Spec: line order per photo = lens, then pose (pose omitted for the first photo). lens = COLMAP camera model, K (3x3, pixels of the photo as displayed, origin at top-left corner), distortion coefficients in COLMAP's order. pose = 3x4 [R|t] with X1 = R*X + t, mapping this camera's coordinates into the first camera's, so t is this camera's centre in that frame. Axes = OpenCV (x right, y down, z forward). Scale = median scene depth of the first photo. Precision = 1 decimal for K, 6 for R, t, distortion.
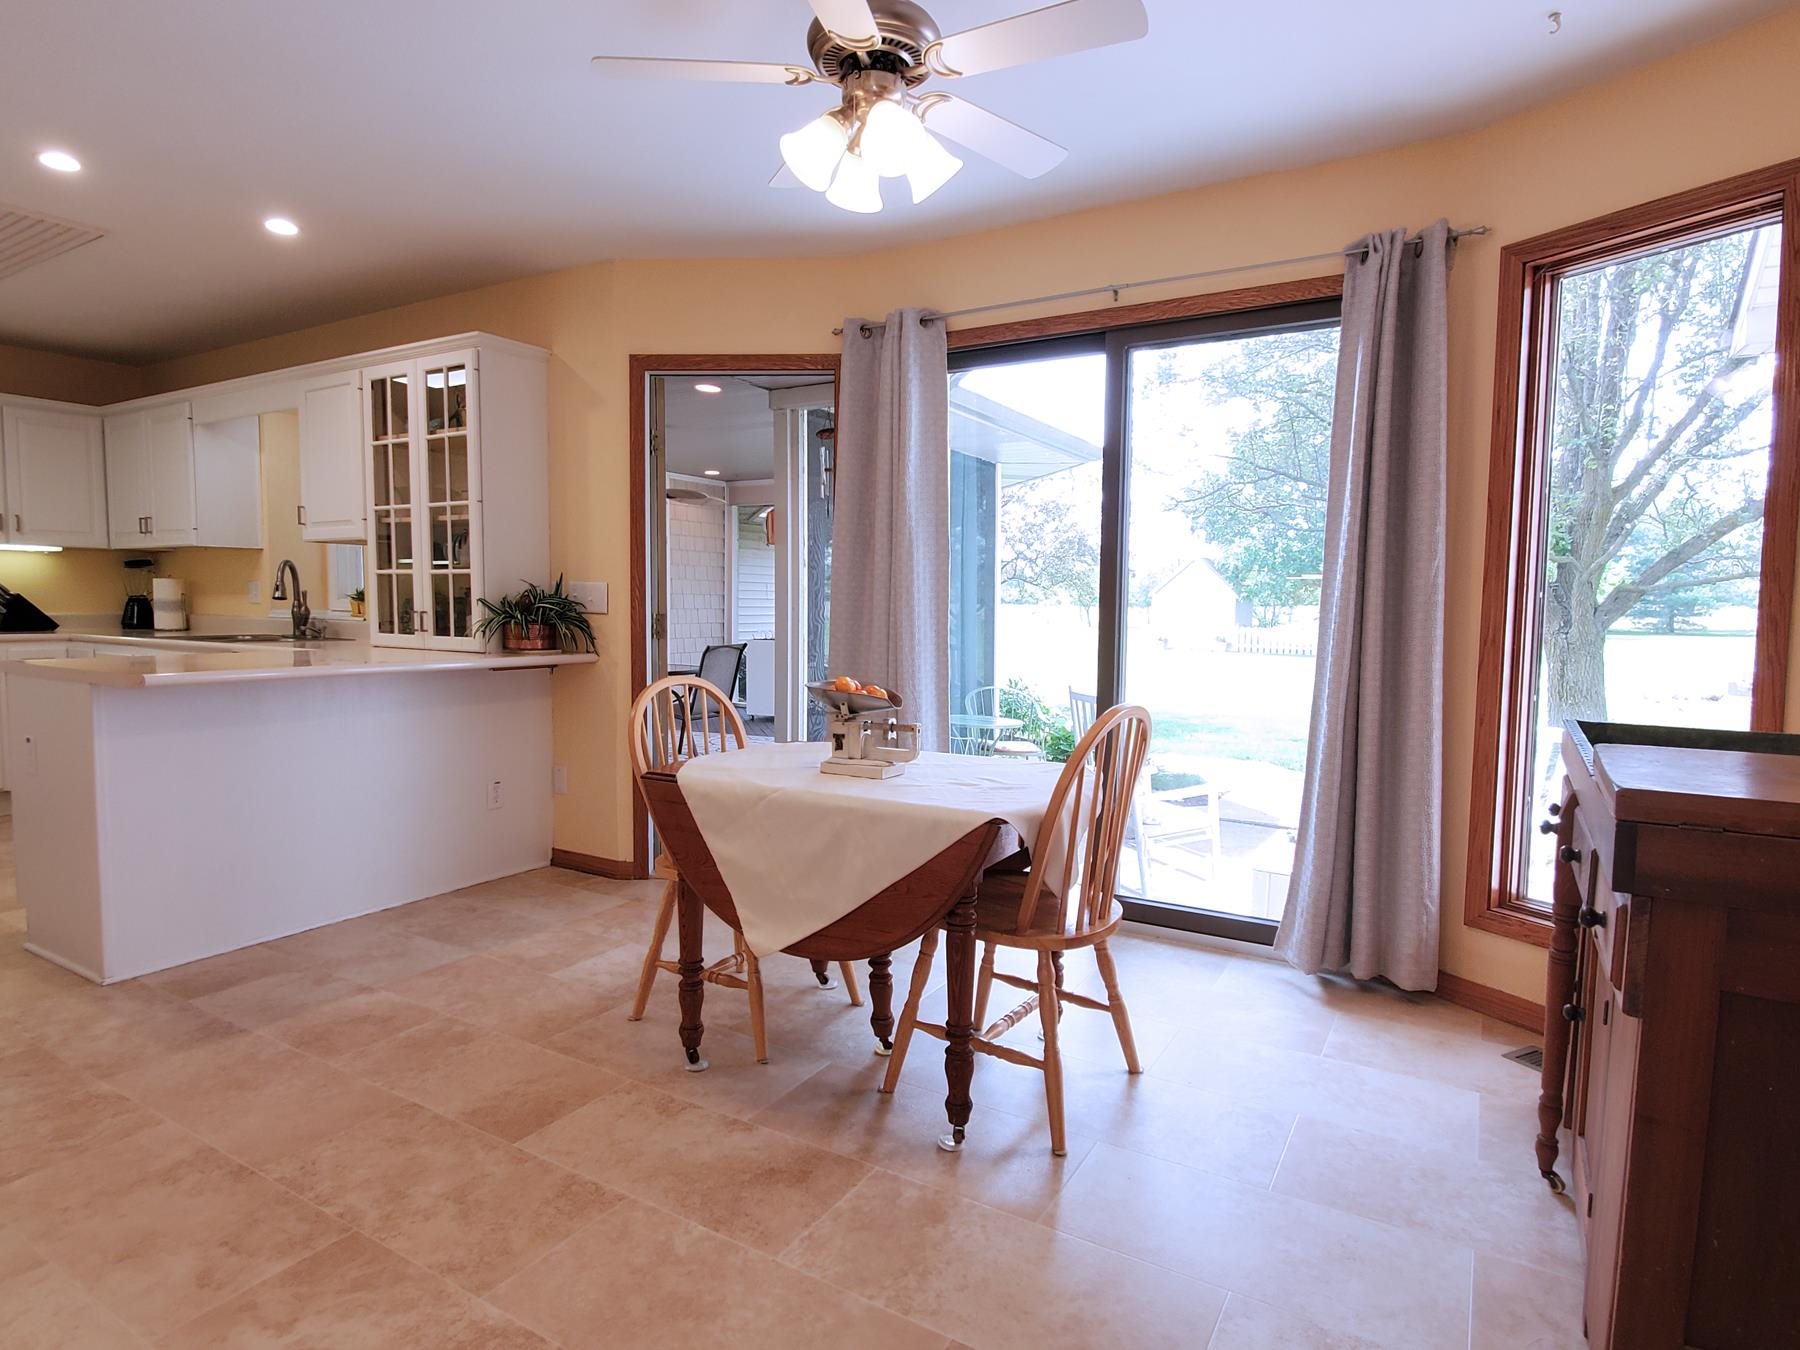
lens RADIAL K [[990.7, 0, 900.0], [0, 990.7, 675.0], [0, 0, 1]] dist [-0.001737, -0.000693]
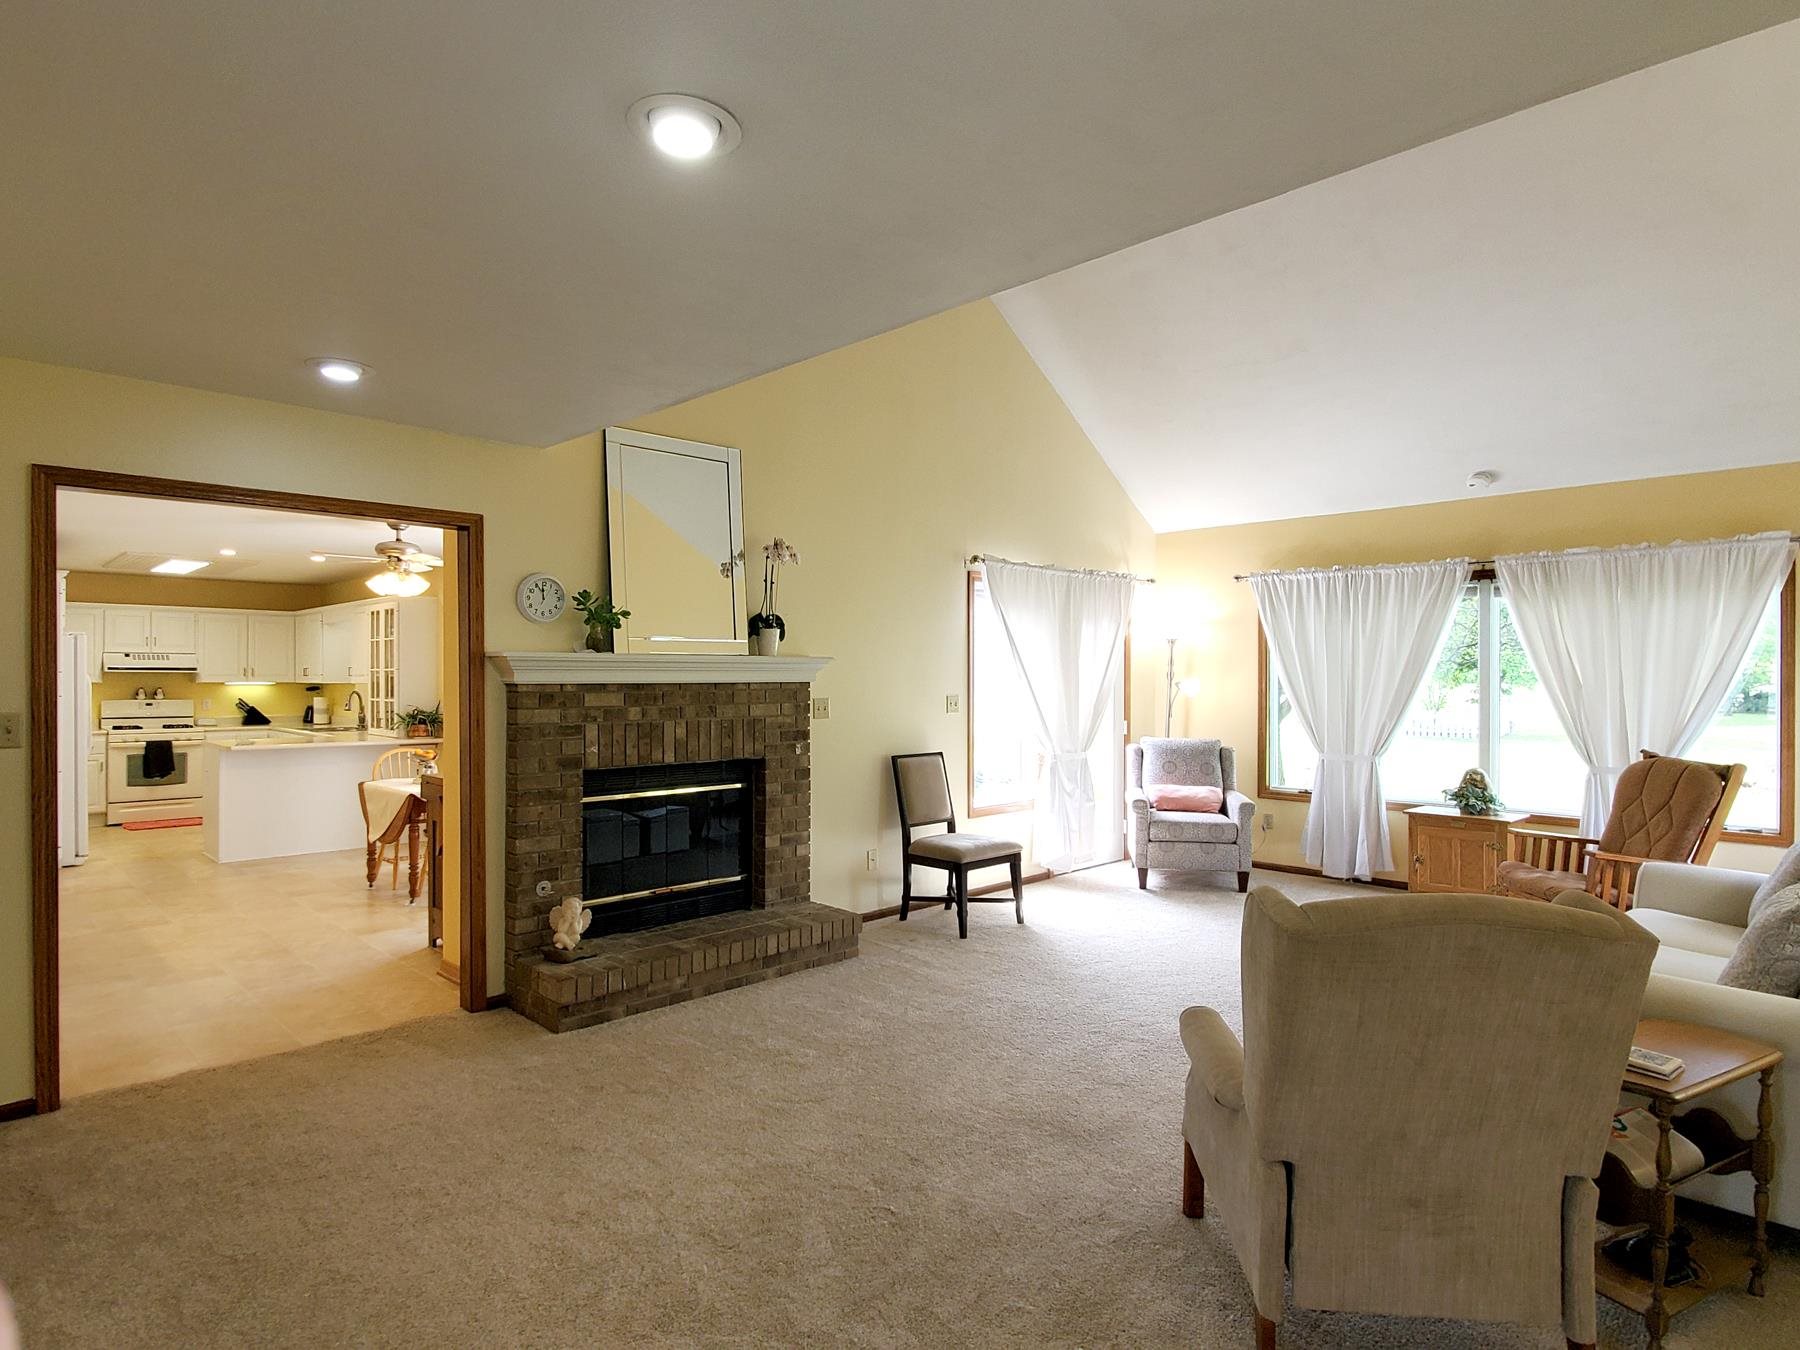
lens RADIAL K [[990.7, 0, 900.0], [0, 990.7, 675.0], [0, 0, 1]] dist [-0.001737, -0.000693]
pose [[0.969836, -0.009971, -0.243556, 1.094163], [-0.009669, 0.996803, -0.079311, 0.001774], [0.243568, 0.079274, 0.966639, -0.788323]]
